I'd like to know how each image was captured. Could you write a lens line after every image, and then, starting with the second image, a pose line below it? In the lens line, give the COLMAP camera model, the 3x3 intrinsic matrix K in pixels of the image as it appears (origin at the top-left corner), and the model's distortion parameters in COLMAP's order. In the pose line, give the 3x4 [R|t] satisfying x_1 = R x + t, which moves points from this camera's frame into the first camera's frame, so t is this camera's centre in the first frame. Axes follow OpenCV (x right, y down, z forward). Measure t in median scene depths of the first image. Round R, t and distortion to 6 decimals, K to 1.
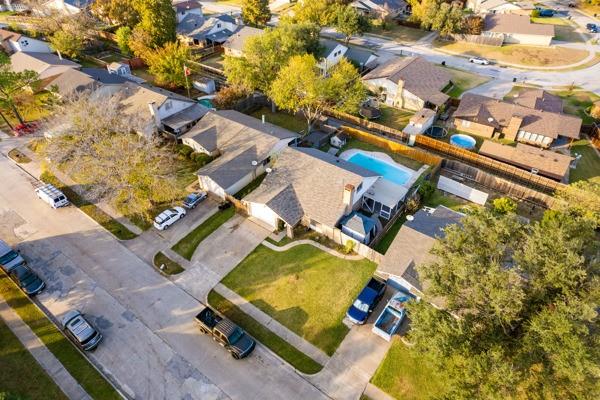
lens RADIAL K [[385.9, 0, 300.0], [0, 385.9, 200.0], [0, 0, 1]] dist [-0.096681, 0.087499]
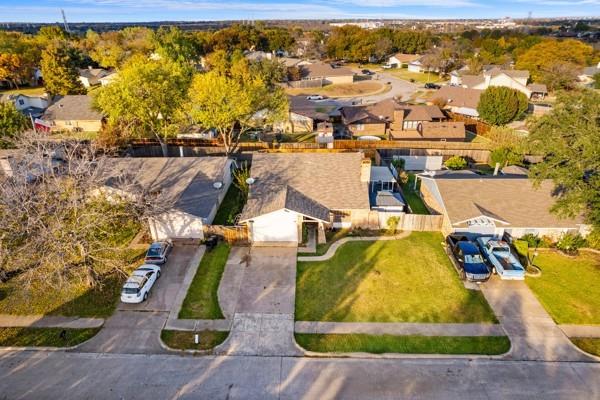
lens RADIAL K [[385.9, 0, 300.0], [0, 385.9, 200.0], [0, 0, 1]] dist [-0.096681, 0.087499]
pose [[0.816473, -0.246253, 0.522236, -0.452254], [0.373387, 0.915096, -0.152258, 0.121374], [-0.440402, 0.319311, 0.839099, 0.369831]]
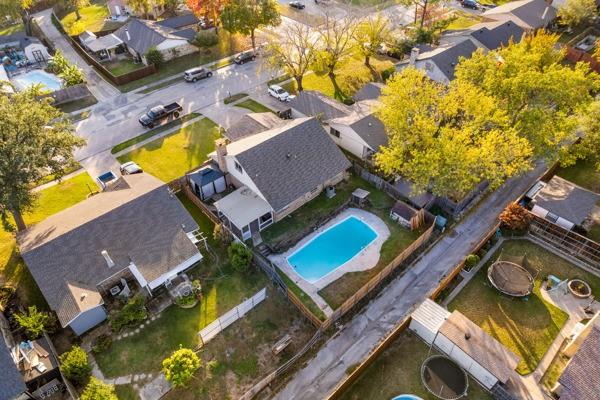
lens RADIAL K [[385.9, 0, 300.0], [0, 385.9, 200.0], [0, 0, 1]] dist [-0.096681, 0.087499]
pose [[-0.197224, 0.672966, -0.712896, 0.851163], [-0.625791, 0.473336, 0.619950, -0.667620], [0.754644, 0.568393, 0.327783, 0.907416]]
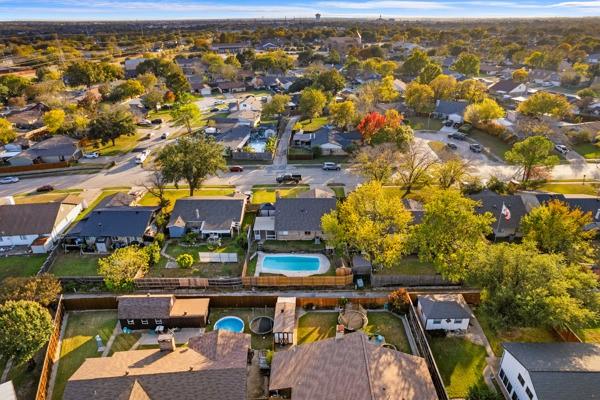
lens RADIAL K [[385.9, 0, 300.0], [0, 385.9, 200.0], [0, 0, 1]] dist [-0.096681, 0.087499]
pose [[-0.813320, 0.264324, -0.518309, 0.956891], [-0.366067, 0.459939, 0.808981, -1.455089], [0.452223, 0.847696, -0.277317, 1.547265]]
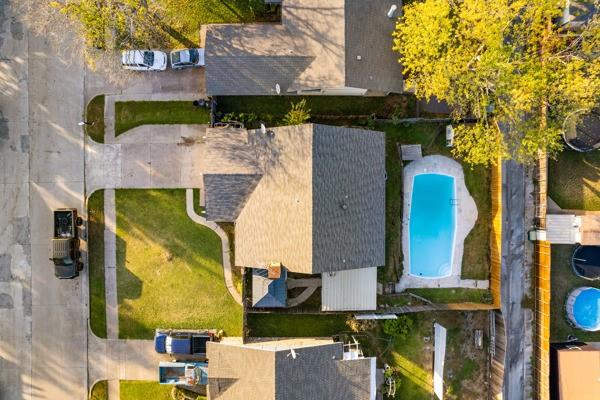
lens RADIAL K [[385.9, 0, 300.0], [0, 385.9, 200.0], [0, 0, 1]] dist [-0.096681, 0.087499]
pose [[0.592345, 0.805577, 0.013125, 0.044264], [-0.525315, 0.373812, 0.764401, -0.608898], [0.610878, -0.459684, 0.644608, 0.643460]]
